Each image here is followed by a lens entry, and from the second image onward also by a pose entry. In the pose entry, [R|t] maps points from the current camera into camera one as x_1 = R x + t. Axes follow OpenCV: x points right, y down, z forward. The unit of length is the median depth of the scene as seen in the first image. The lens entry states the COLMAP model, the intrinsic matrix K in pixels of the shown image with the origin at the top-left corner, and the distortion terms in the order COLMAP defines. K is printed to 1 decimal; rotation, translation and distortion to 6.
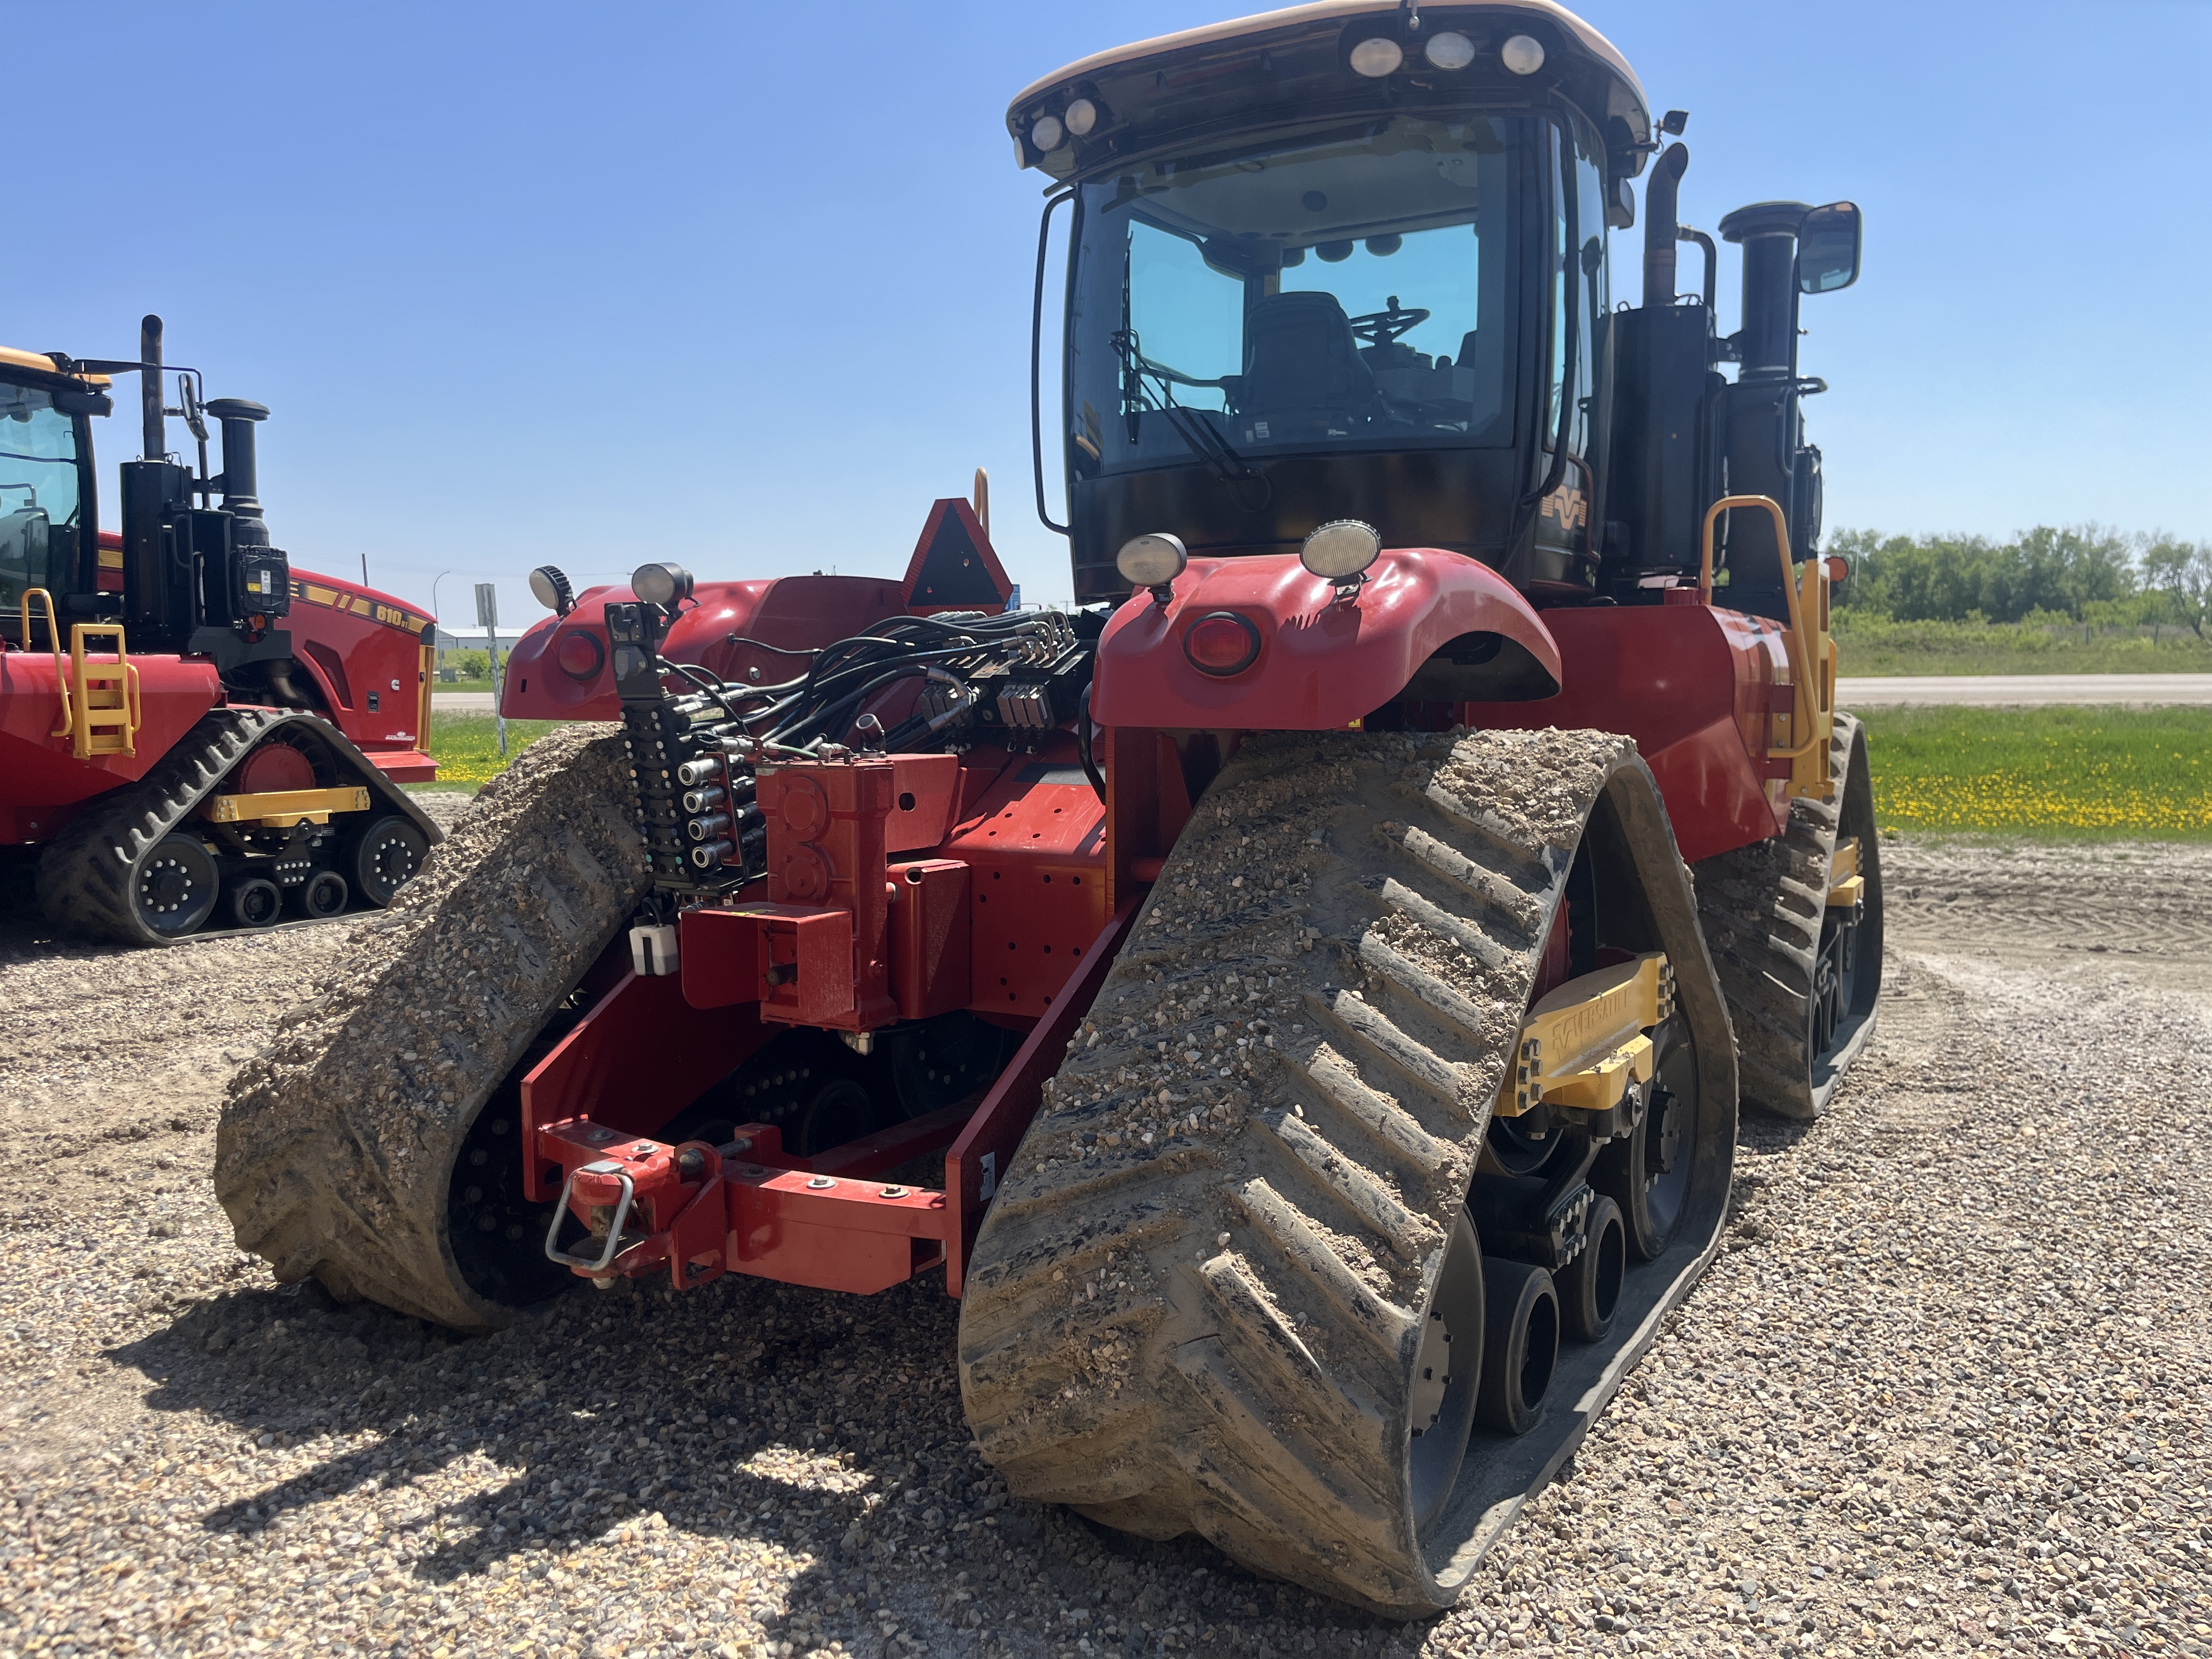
lens RADIAL K [[1702.5, 0, 1106.0], [0, 1702.5, 829.5], [0, 0, 1]] dist [0.001199, -0.005300]
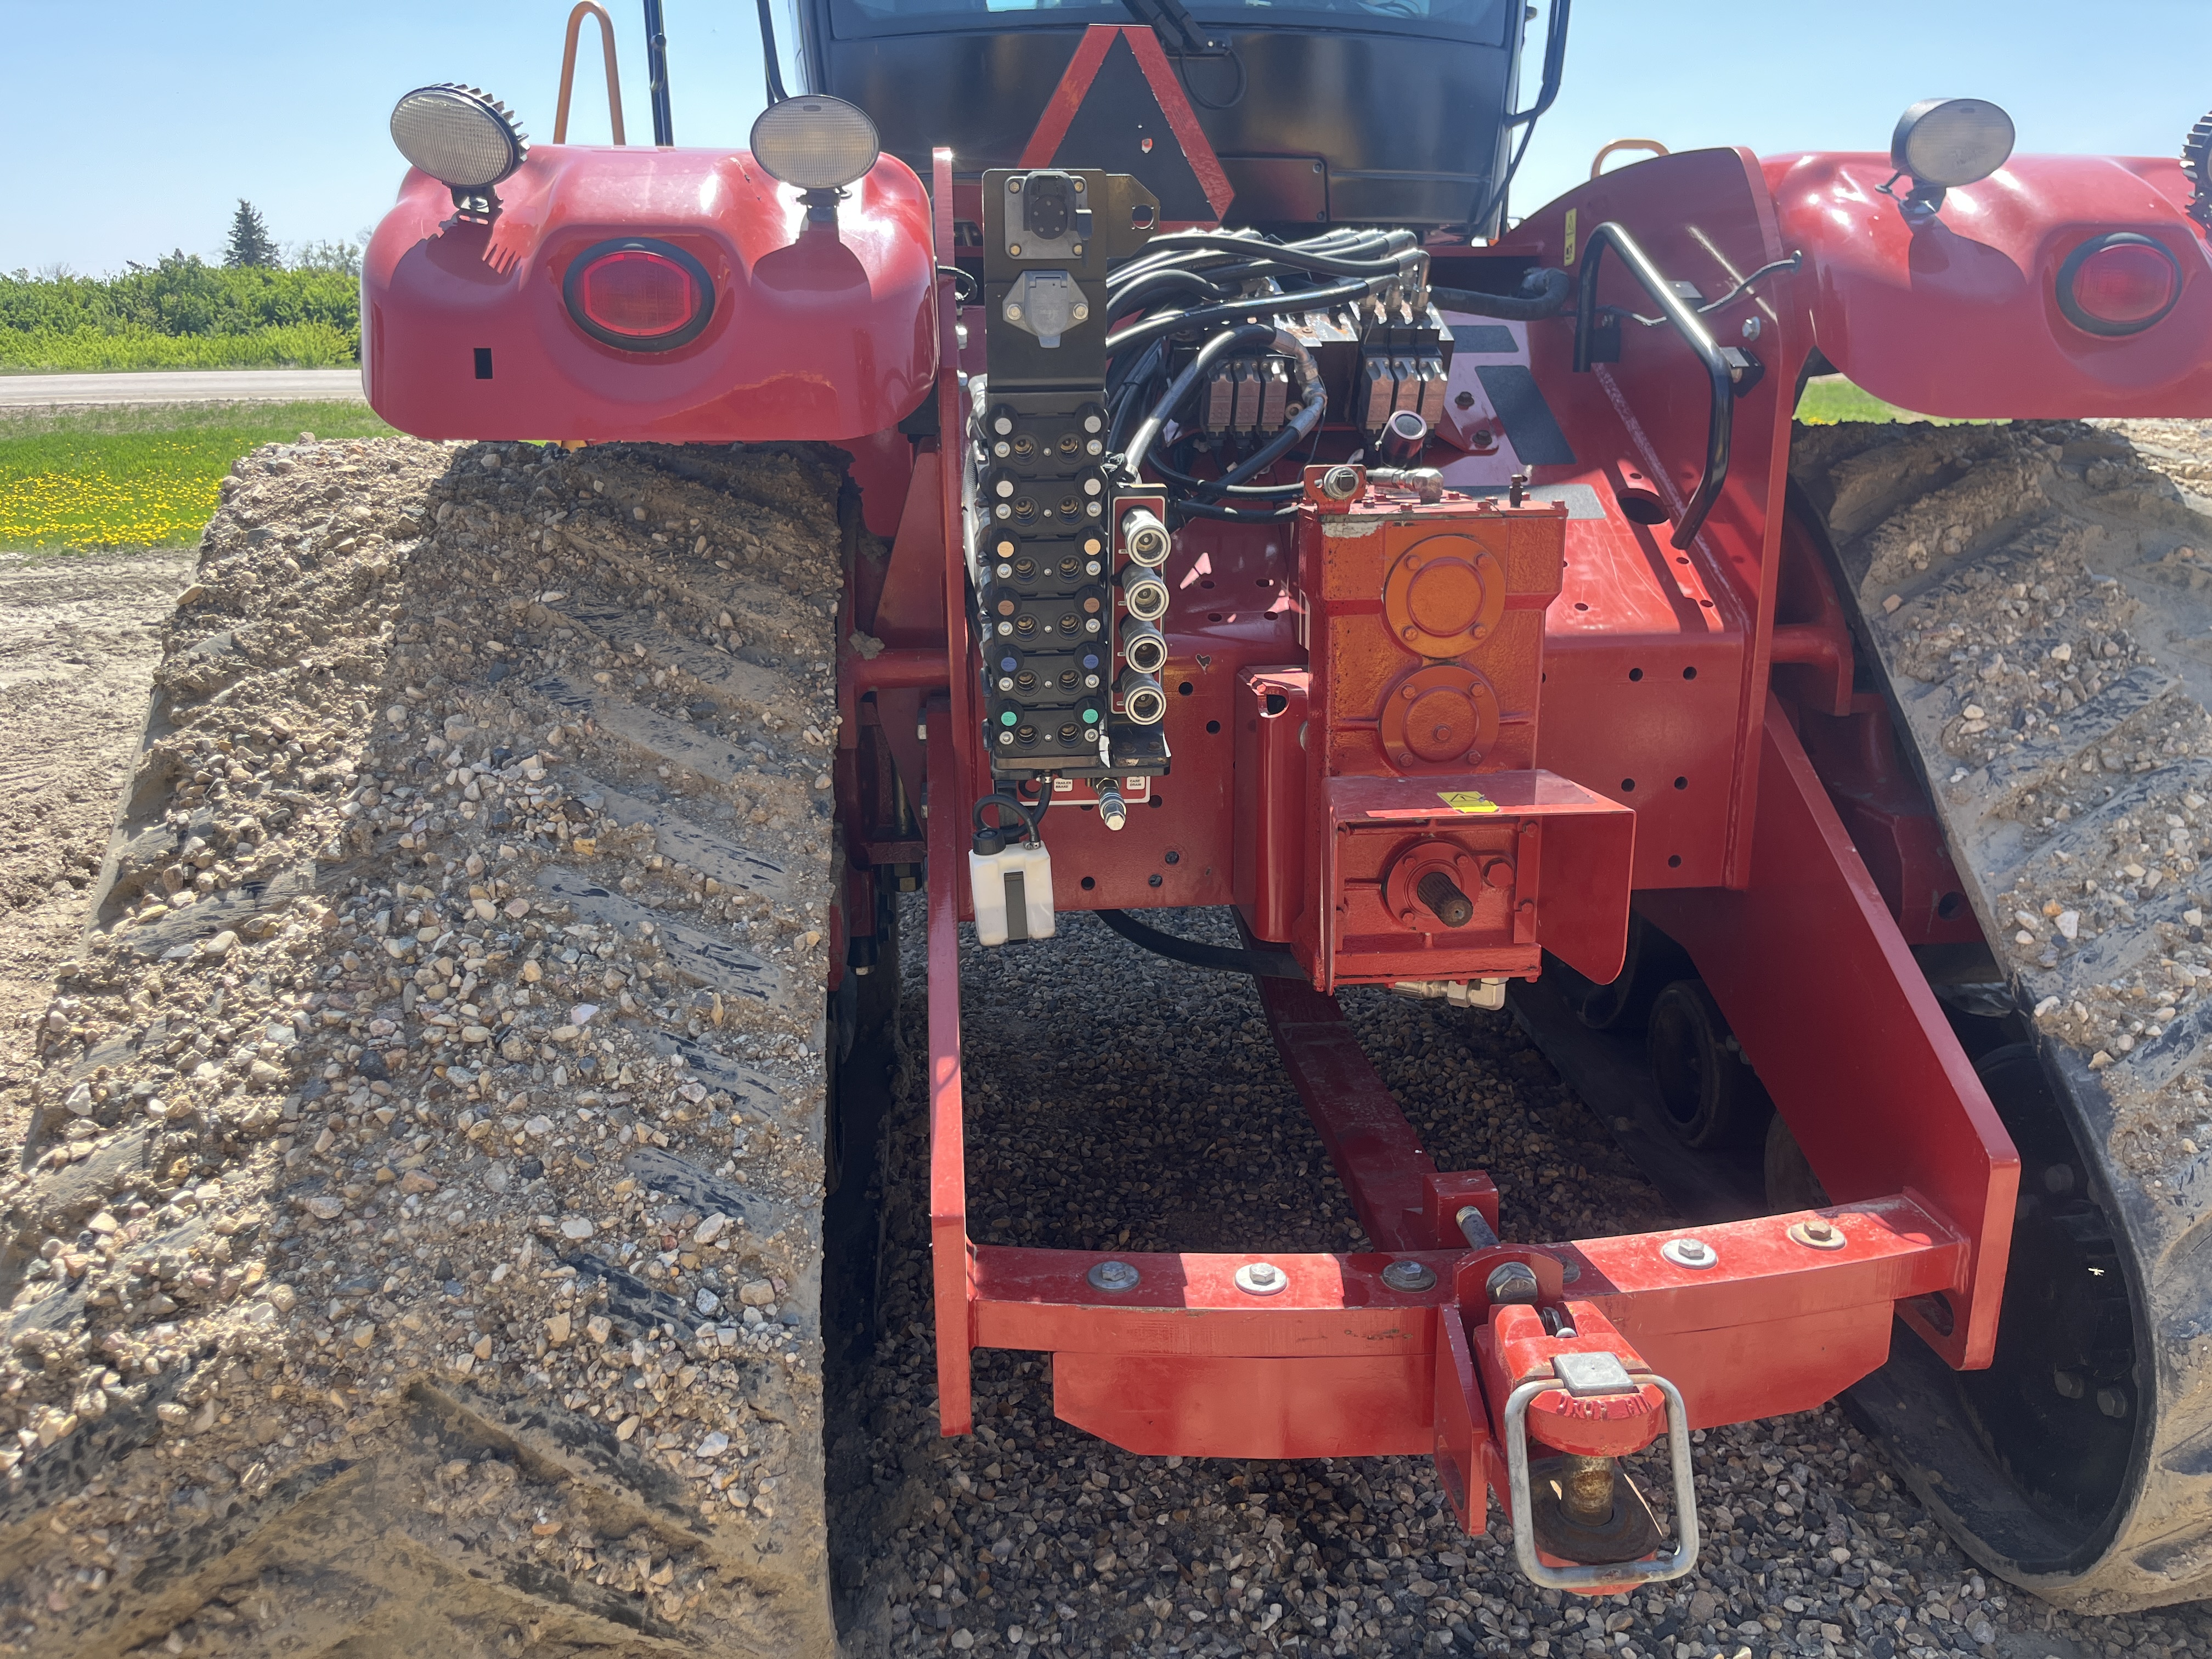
lens RADIAL K [[1702.5, 0, 1106.0], [0, 1702.5, 829.5], [0, 0, 1]] dist [0.001199, -0.005300]
pose [[0.794246, -0.173583, 0.582274, -0.538756], [0.051608, 0.974133, 0.220005, -0.059211], [-0.605401, -0.144688, 0.782659, 0.583666]]
